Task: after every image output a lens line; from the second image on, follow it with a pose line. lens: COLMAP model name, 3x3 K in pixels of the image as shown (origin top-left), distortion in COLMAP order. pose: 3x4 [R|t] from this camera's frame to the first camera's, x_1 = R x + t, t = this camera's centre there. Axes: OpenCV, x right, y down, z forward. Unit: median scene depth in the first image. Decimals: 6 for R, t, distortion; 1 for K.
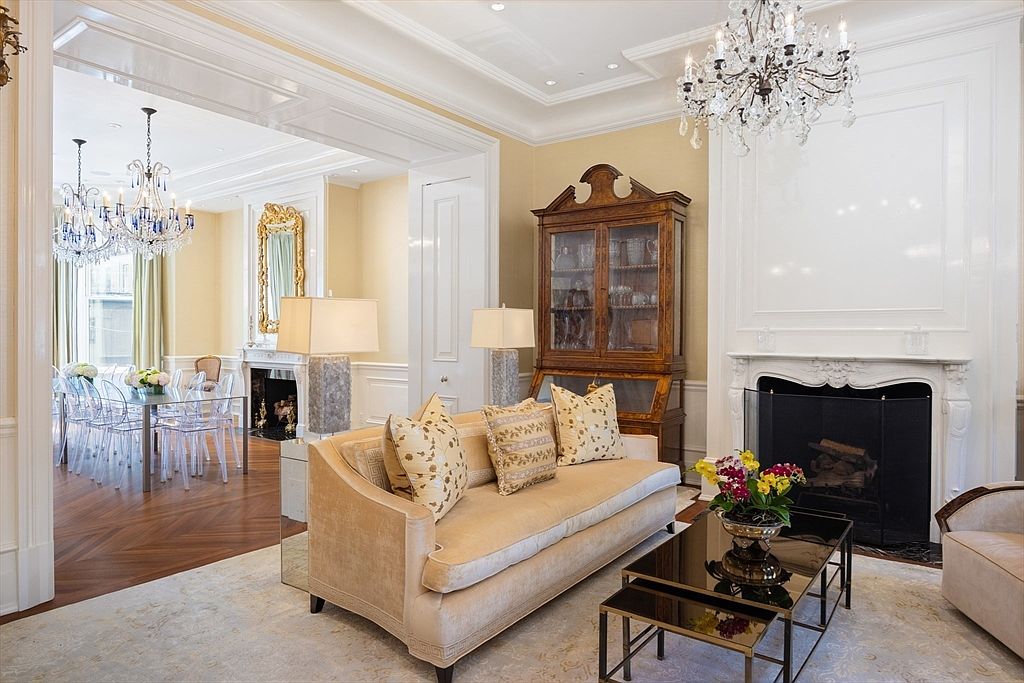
lens RADIAL K [[628.8, 0, 515.6], [0, 628.8, 335.8], [0, 0, 1]] dist [-0.004897, -0.006077]
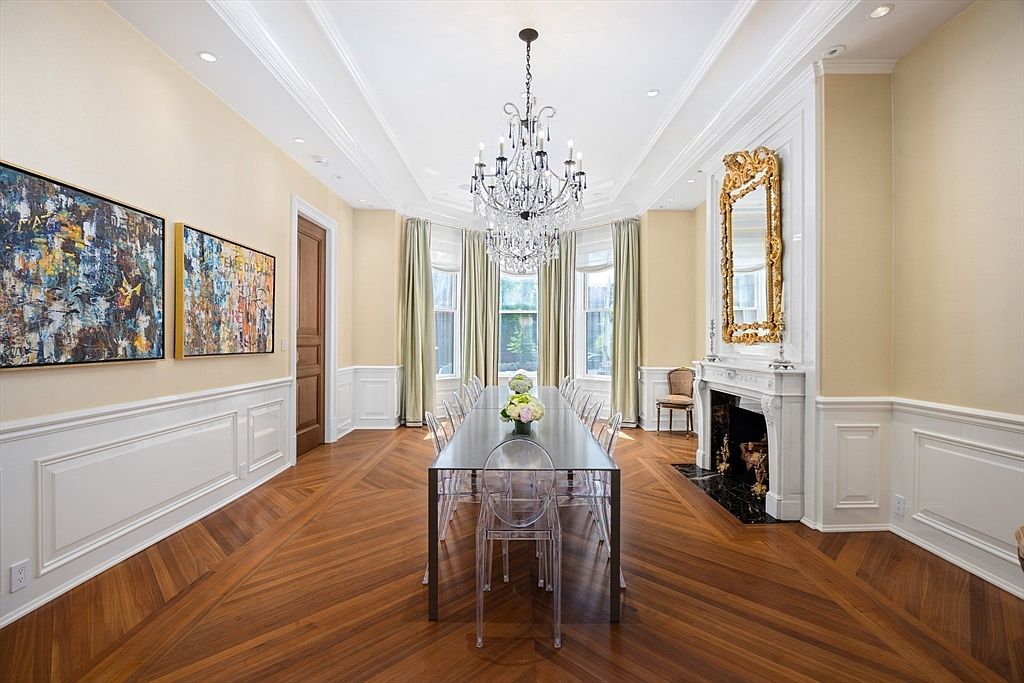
lens RADIAL K [[465.6, 0, 499.8], [0, 465.6, 343.0], [0, 0, 1]] dist [-0.023587, -0.000006]
pose [[0.587994, 0.000638, -0.808865, -0.201494], [-0.003347, 0.999993, -0.001644, -0.003744], [0.808859, 0.003674, 0.587992, 0.769129]]
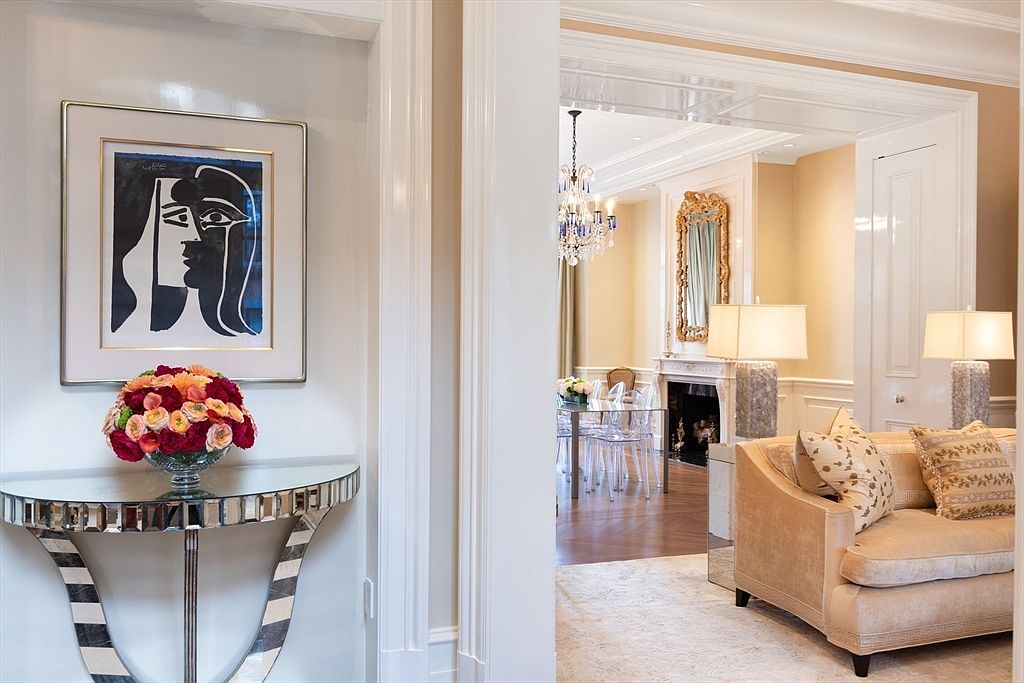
lens RADIAL K [[888.4, 0, 510.1], [0, 888.4, 337.7], [0, 0, 1]] dist [-0.016079, 0.025156]
pose [[0.846428, 0.003996, -0.532489, 0.077900], [-0.009053, 0.999935, -0.006886, 0.001731], [0.532427, 0.010649, 0.846409, -0.255251]]
